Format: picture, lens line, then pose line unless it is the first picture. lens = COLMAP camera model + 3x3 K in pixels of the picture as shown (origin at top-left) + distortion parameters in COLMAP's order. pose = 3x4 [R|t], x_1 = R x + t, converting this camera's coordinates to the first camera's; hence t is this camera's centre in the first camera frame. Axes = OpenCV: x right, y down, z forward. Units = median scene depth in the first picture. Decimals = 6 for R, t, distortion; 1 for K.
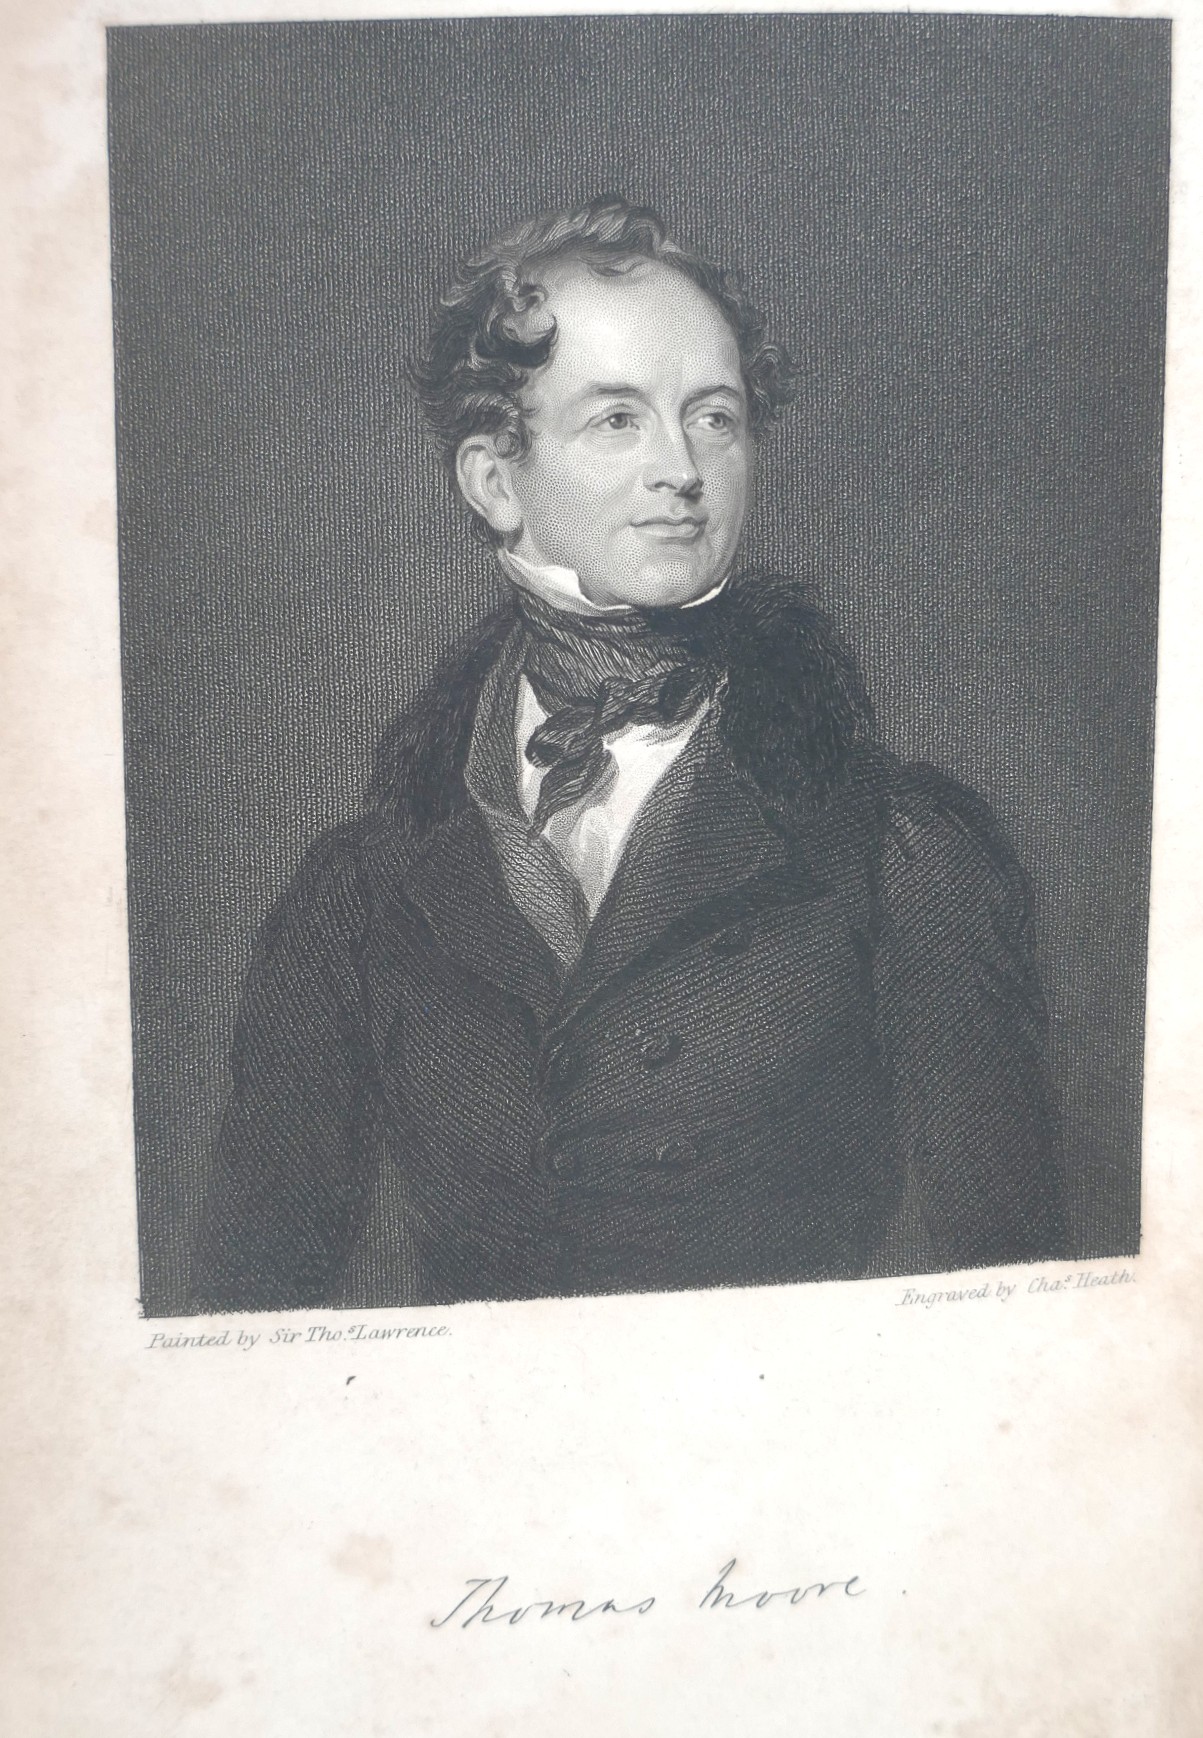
lens RADIAL K [[2278.0, 0, 608.1], [0, 2278.0, 874.4], [0, 0, 1]] dist [-0.036581, 0.000000]
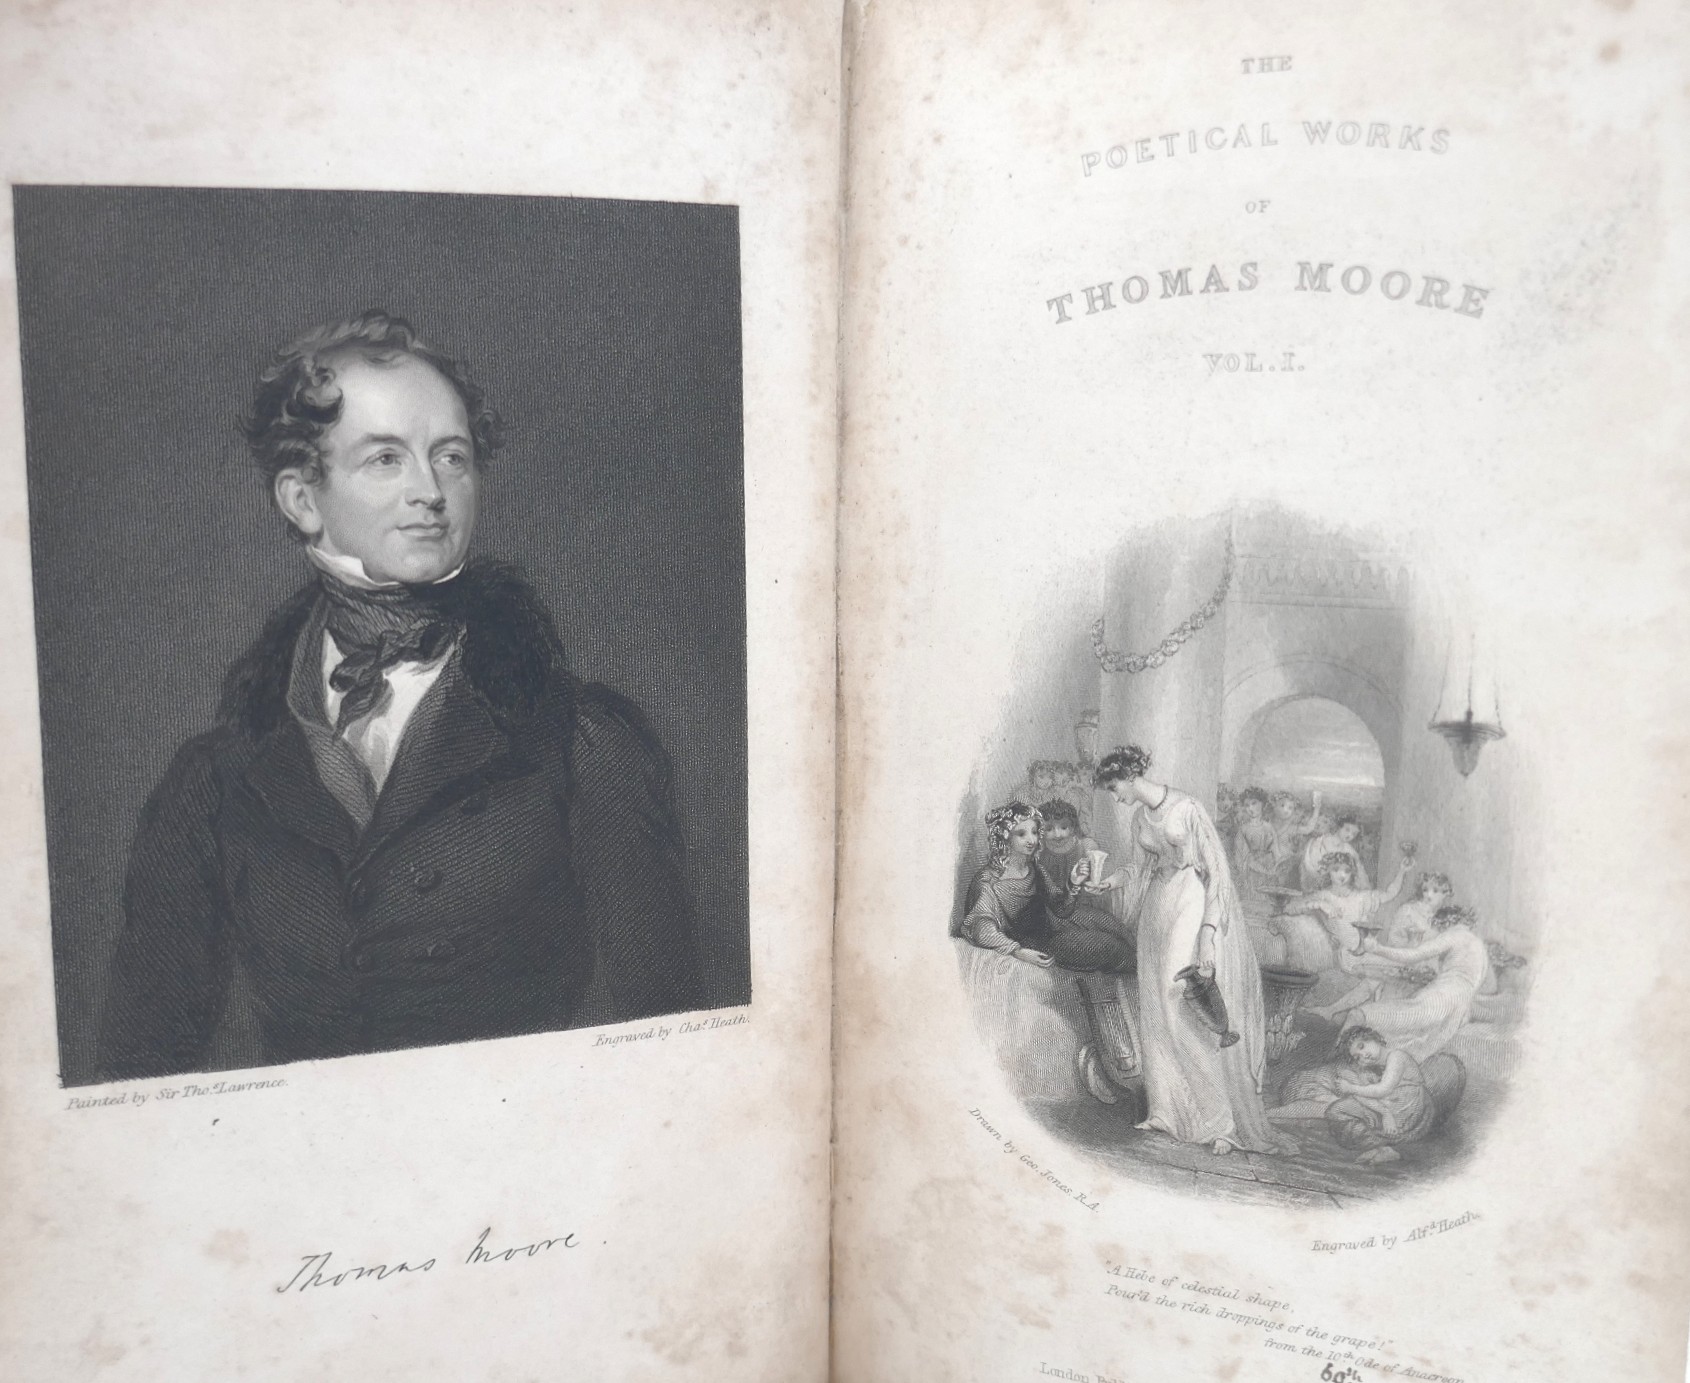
lens RADIAL K [[1977.7, 0, 848.0], [0, 1977.7, 686.5], [0, 0, 1]] dist [0.172543, 0.000000]
pose [[0.959308, -0.028861, 0.280882, -0.077980], [0.044540, 0.997776, -0.049597, 0.028504], [-0.278826, 0.060090, 0.958460, -0.335713]]
